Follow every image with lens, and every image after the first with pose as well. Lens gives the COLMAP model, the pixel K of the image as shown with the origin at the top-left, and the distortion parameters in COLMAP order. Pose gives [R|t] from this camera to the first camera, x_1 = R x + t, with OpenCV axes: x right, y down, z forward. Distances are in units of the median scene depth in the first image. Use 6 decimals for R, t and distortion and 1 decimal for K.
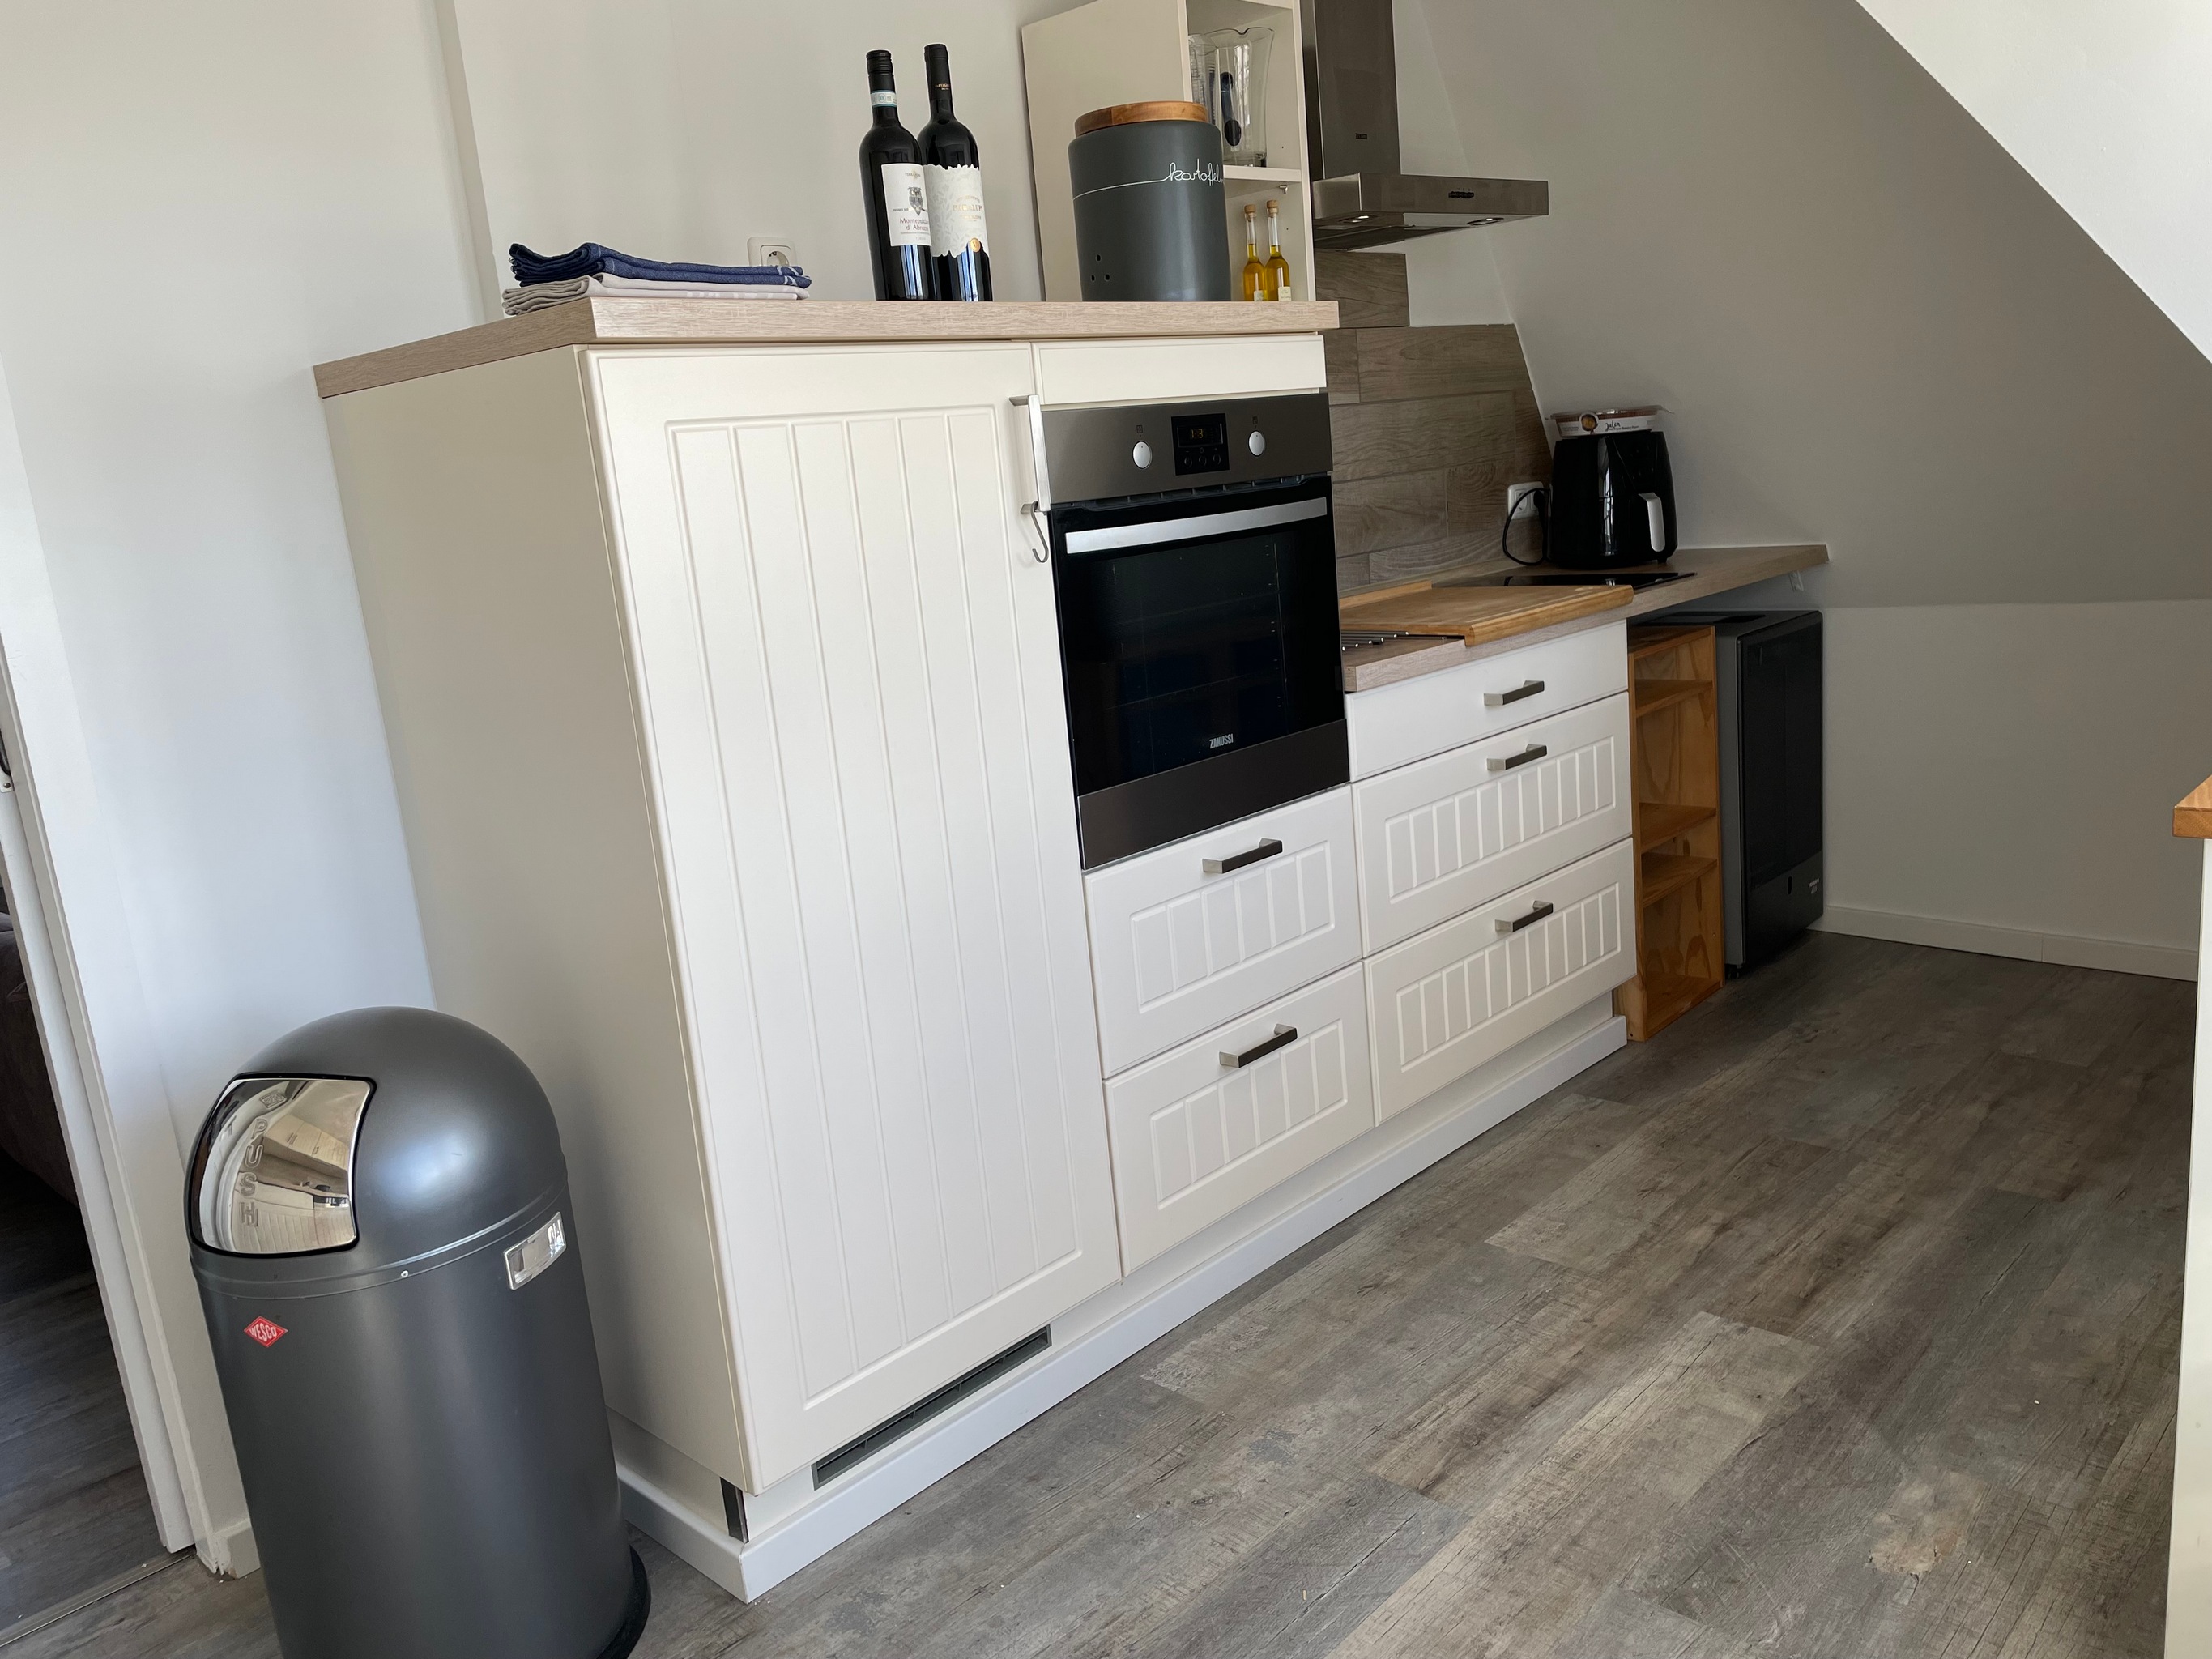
lens RADIAL K [[1667.4, 0, 1105.5], [0, 1667.4, 828.8], [0, 0, 1]] dist [0.055210, -0.059876]
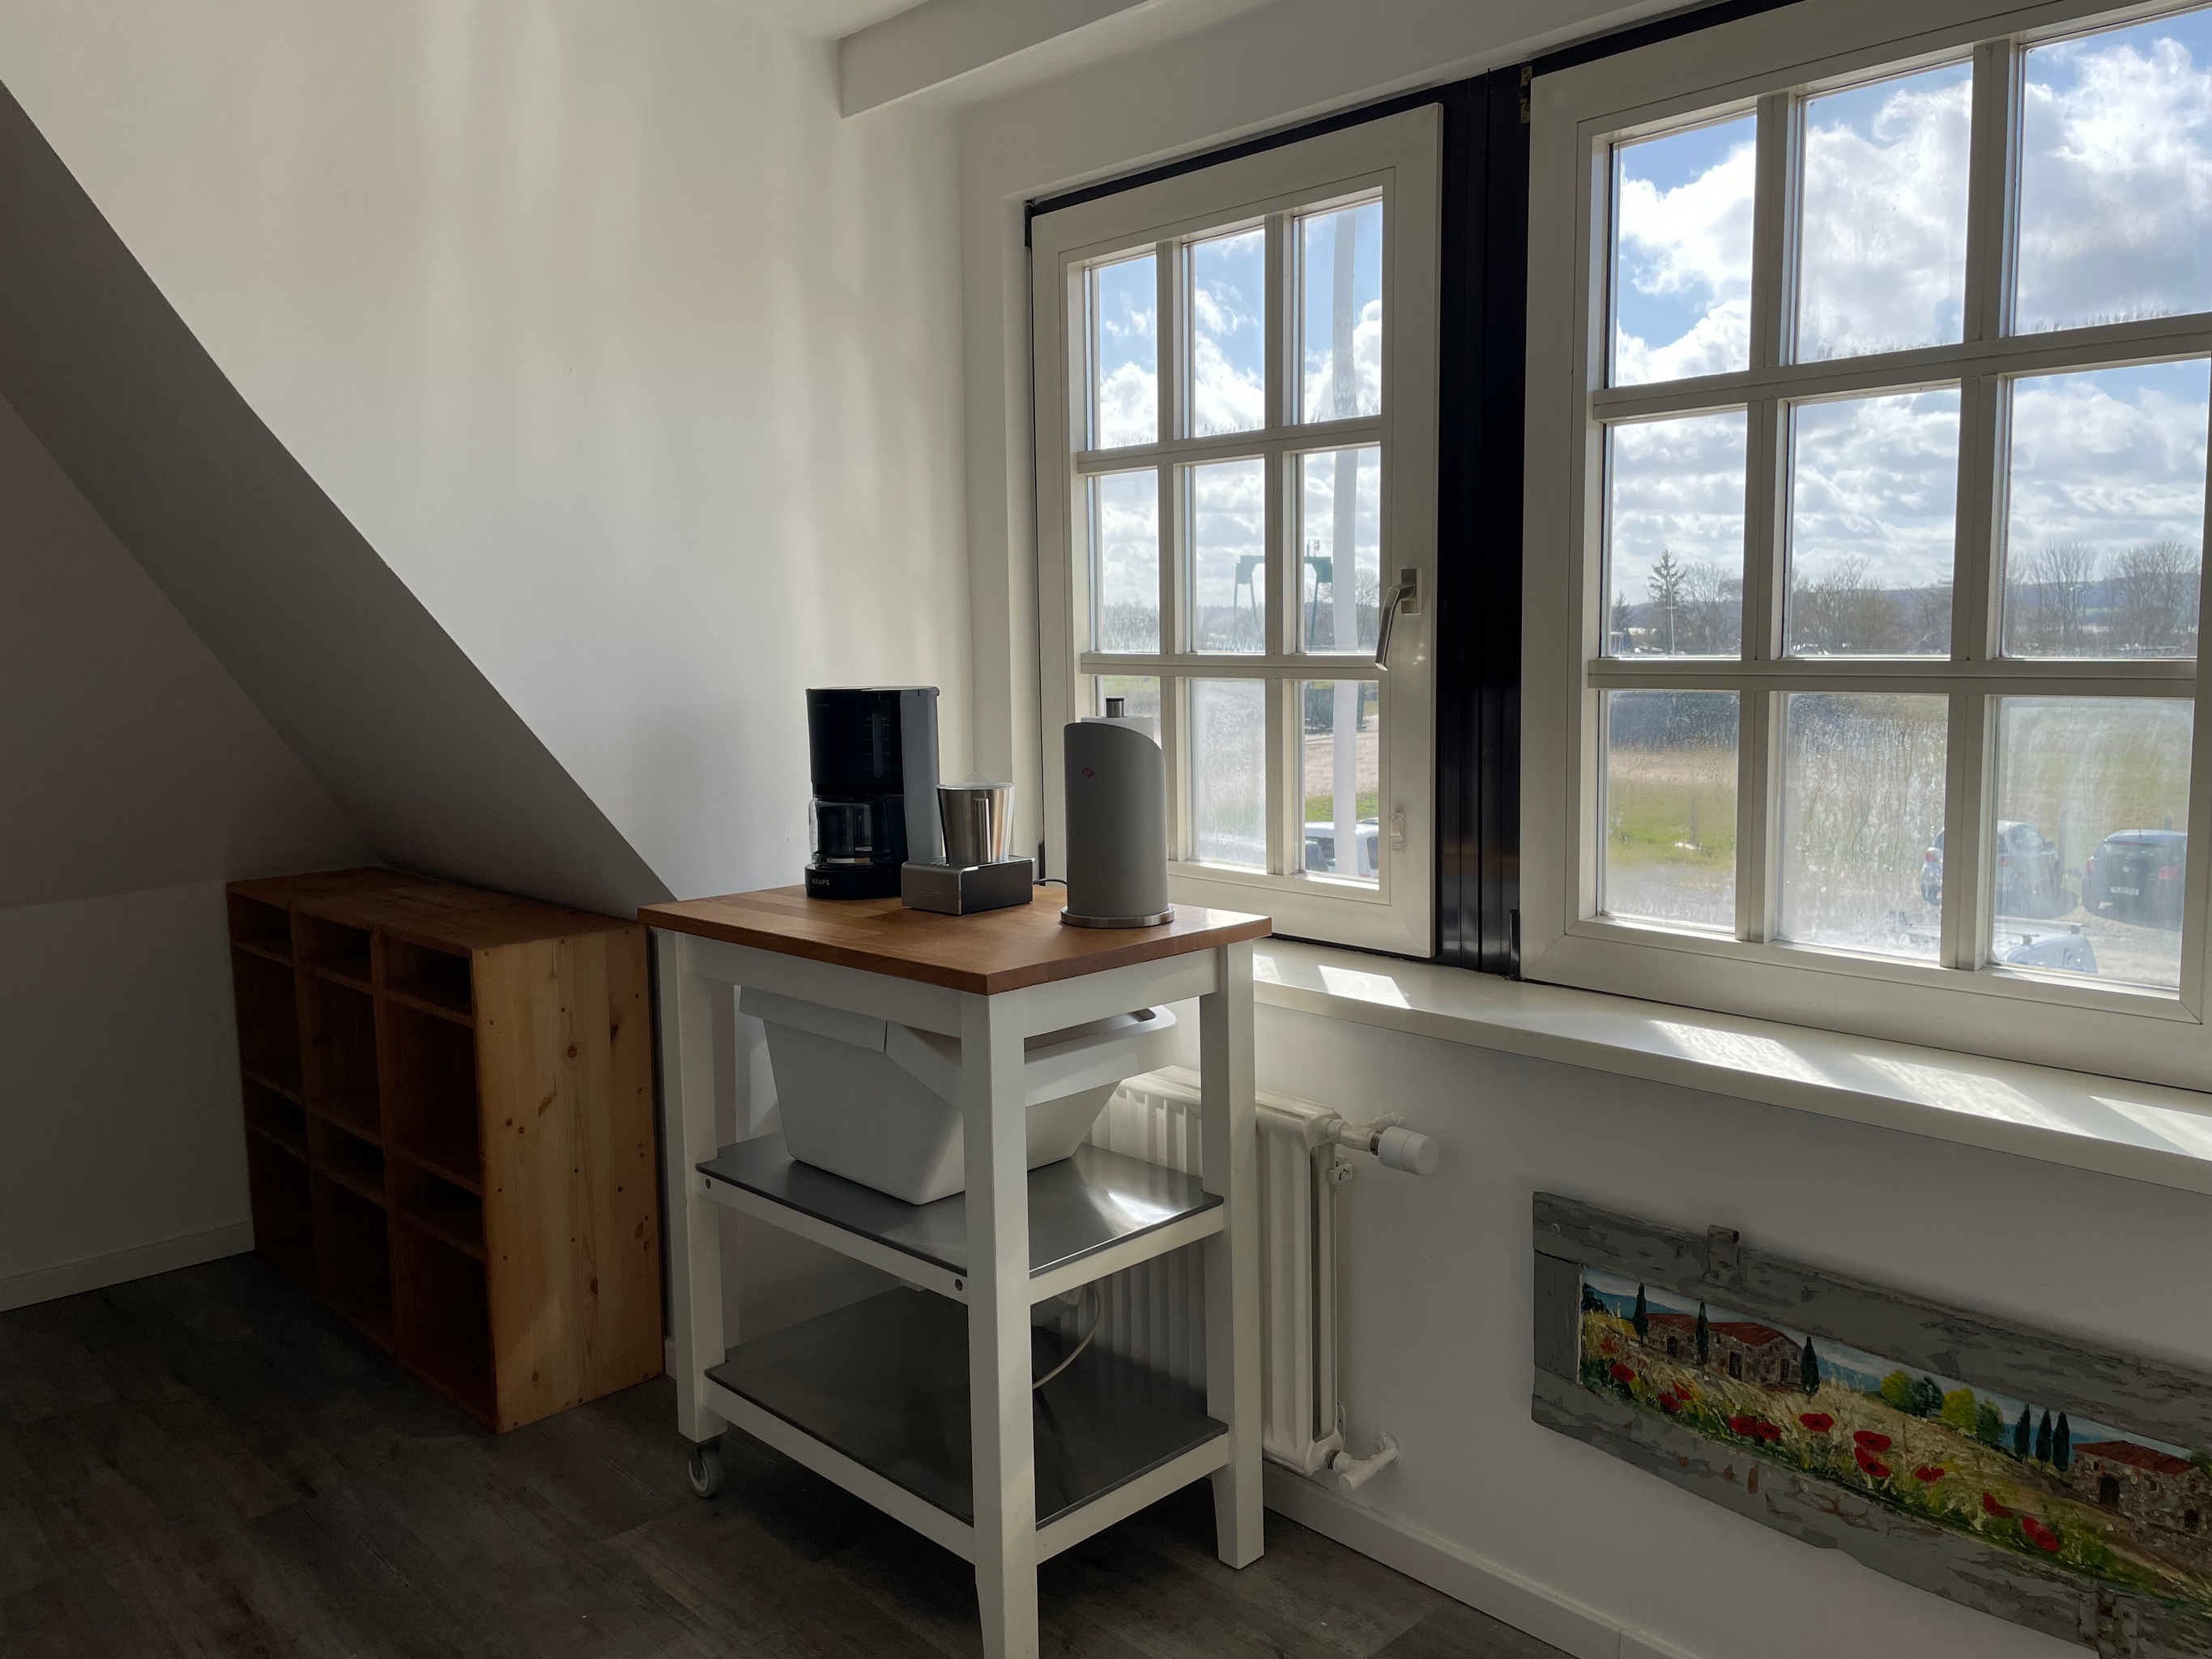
lens RADIAL K [[1667.4, 0, 1107.3], [0, 1667.4, 827.8], [0, 0, 1]] dist [0.055210, -0.059876]
pose [[0.032500, -0.014241, 0.999370, -0.382450], [0.218651, 0.975779, 0.006794, -0.061604], [-0.975262, 0.218292, 0.034826, 0.423538]]
